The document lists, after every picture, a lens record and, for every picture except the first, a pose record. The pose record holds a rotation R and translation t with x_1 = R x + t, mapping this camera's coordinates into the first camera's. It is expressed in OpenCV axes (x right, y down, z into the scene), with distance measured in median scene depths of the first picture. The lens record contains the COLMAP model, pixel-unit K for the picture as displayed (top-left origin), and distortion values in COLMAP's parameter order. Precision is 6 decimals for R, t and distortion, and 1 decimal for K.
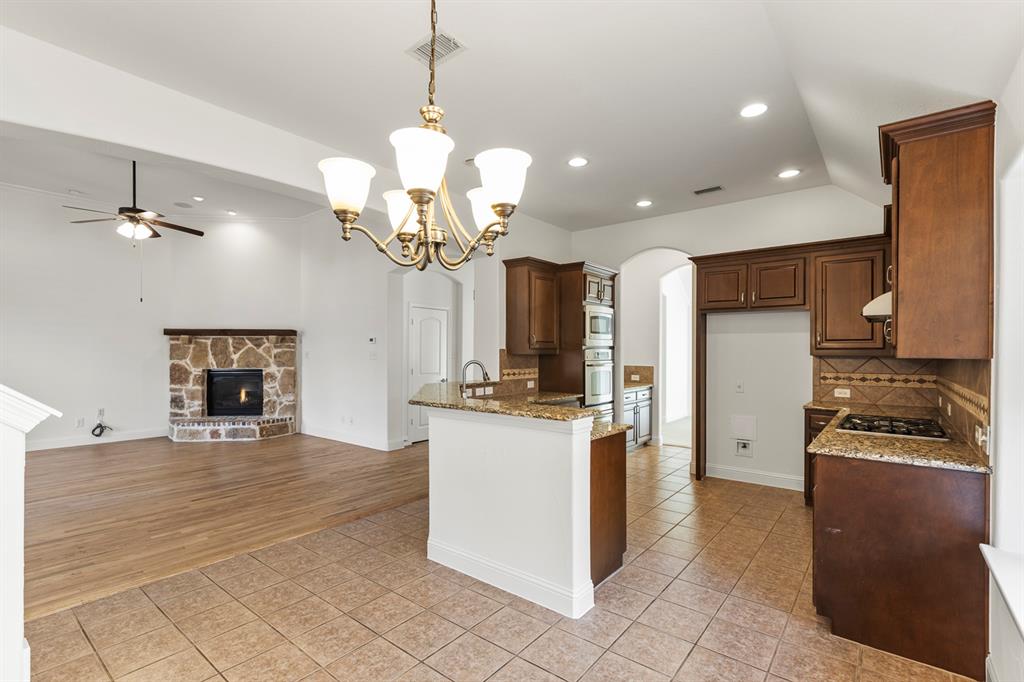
lens RADIAL K [[461.6, 0, 507.7], [0, 461.6, 347.7], [0, 0, 1]] dist [0.000399, -0.001695]
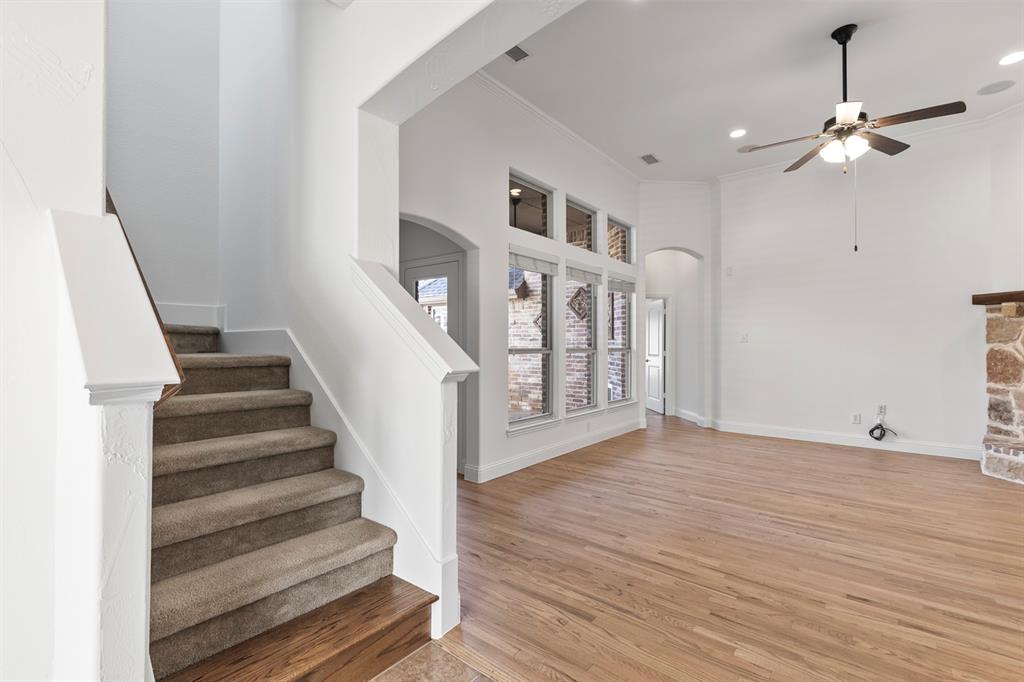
lens RADIAL K [[461.6, 0, 512.6], [0, 461.6, 336.7], [0, 0, 1]] dist [0.000399, -0.001695]
pose [[-0.017710, -0.017236, -0.999695, -0.082825], [0.006291, 0.999830, -0.017350, 0.024383], [0.999823, -0.006596, -0.017599, 0.356308]]
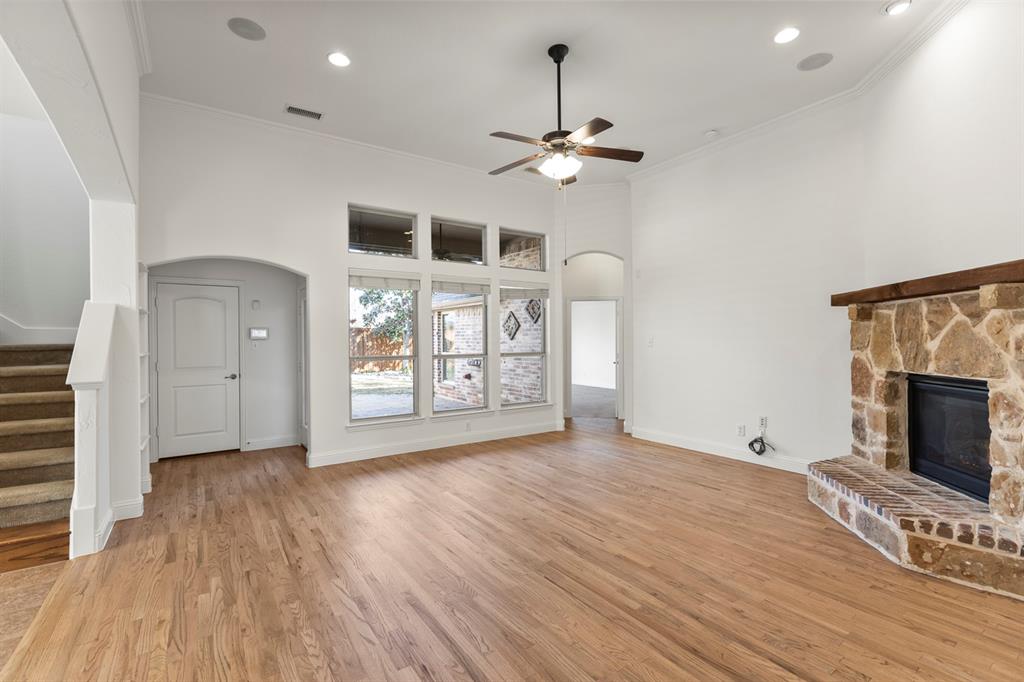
lens RADIAL K [[461.6, 0, 514.7], [0, 461.6, 340.9], [0, 0, 1]] dist [0.000399, -0.001695]
pose [[-0.298680, 0.002745, -0.954349, -0.083110], [0.015248, 0.999882, -0.001897, 0.010241], [0.954231, -0.015118, -0.298687, 0.781324]]
